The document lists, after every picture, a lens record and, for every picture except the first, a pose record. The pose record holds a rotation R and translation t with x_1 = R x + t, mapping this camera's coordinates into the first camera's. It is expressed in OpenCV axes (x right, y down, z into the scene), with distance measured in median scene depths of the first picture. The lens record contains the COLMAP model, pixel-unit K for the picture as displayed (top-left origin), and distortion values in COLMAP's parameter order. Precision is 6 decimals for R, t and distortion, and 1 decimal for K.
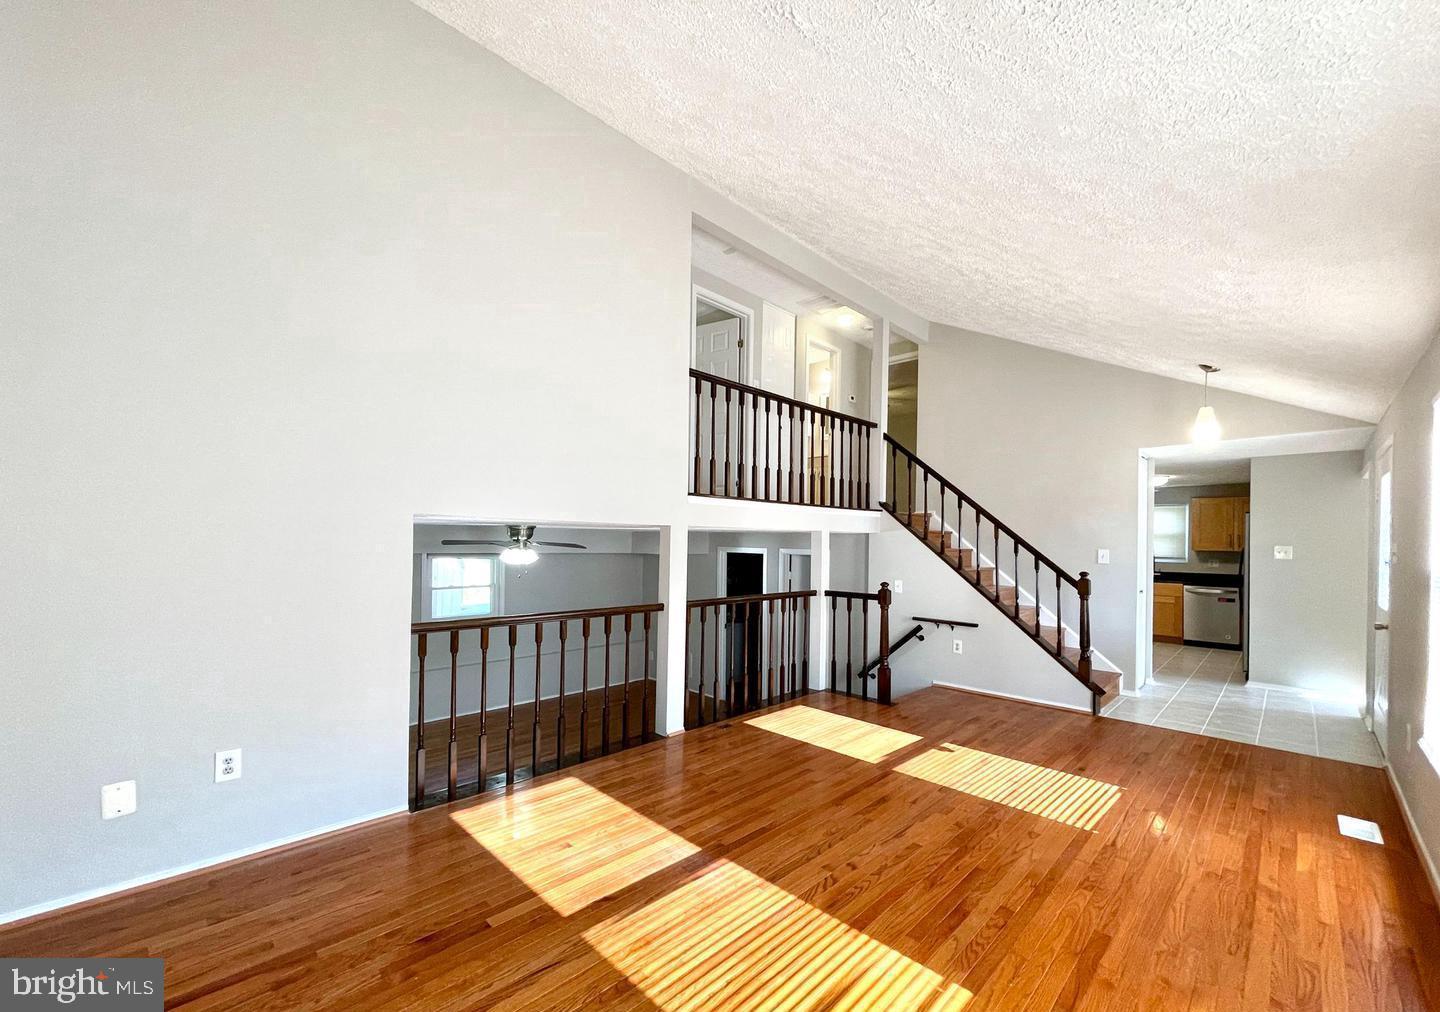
lens RADIAL K [[583.0, 0, 726.2], [0, 583.0, 539.0], [0, 0, 1]] dist [-0.008450, 0.000326]
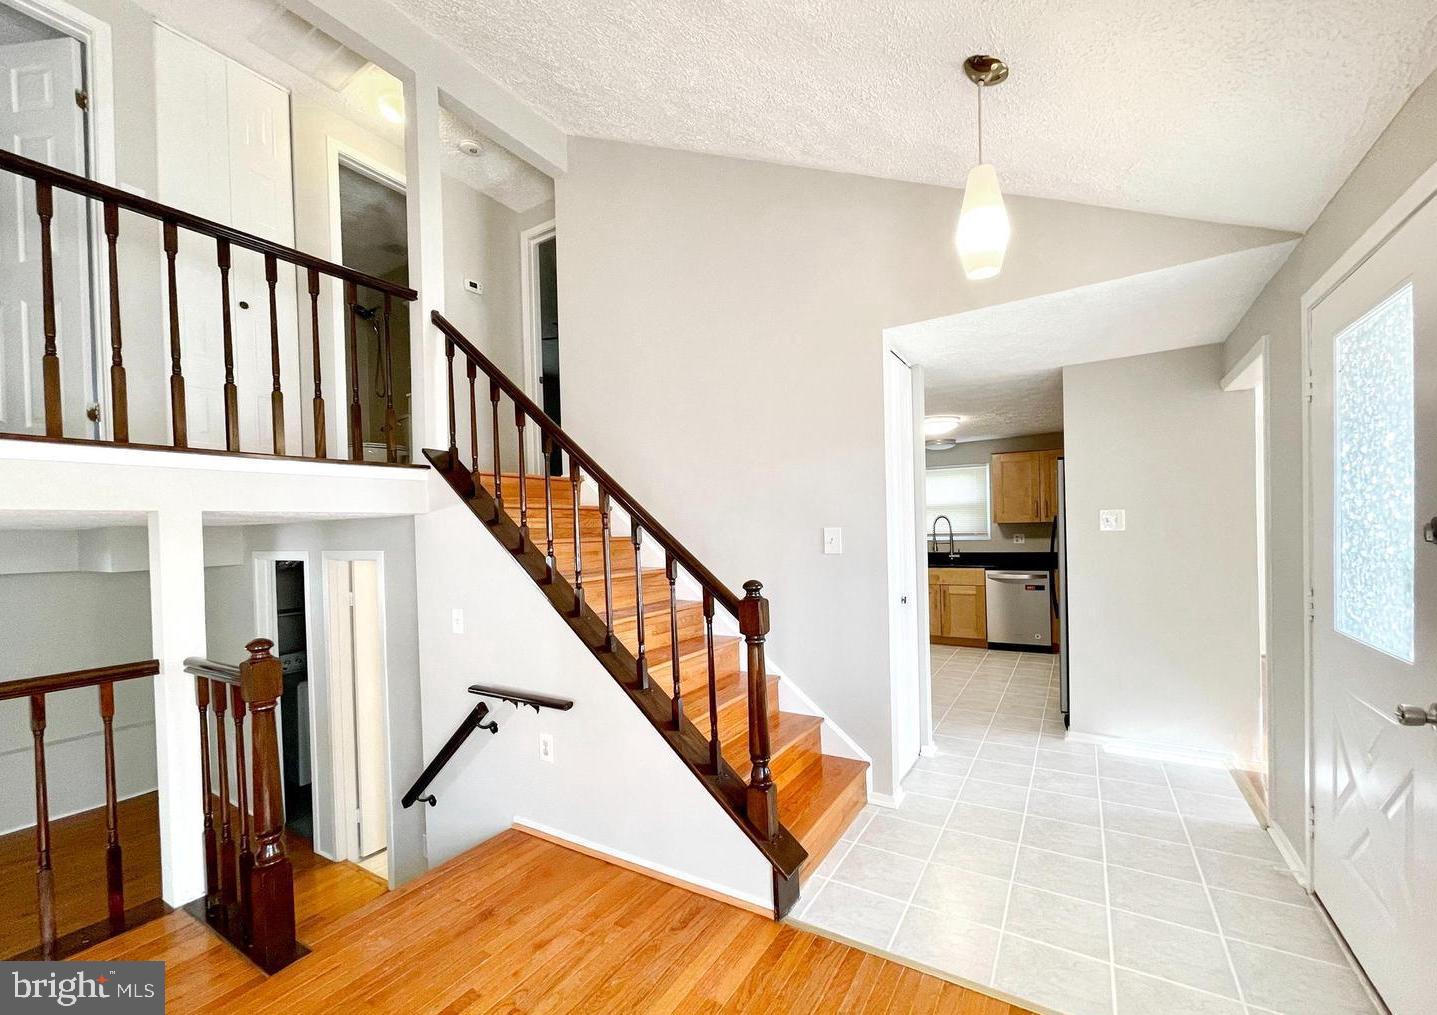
lens RADIAL K [[603.2, 0, 723.1], [0, 603.2, 538.3], [0, 0, 1]] dist [0.000875, 0.000127]
pose [[0.971343, -0.047196, 0.232948, 0.374828], [0.043617, 0.998838, 0.020493, 0.011228], [-0.233645, -0.009746, 0.972273, 0.432573]]
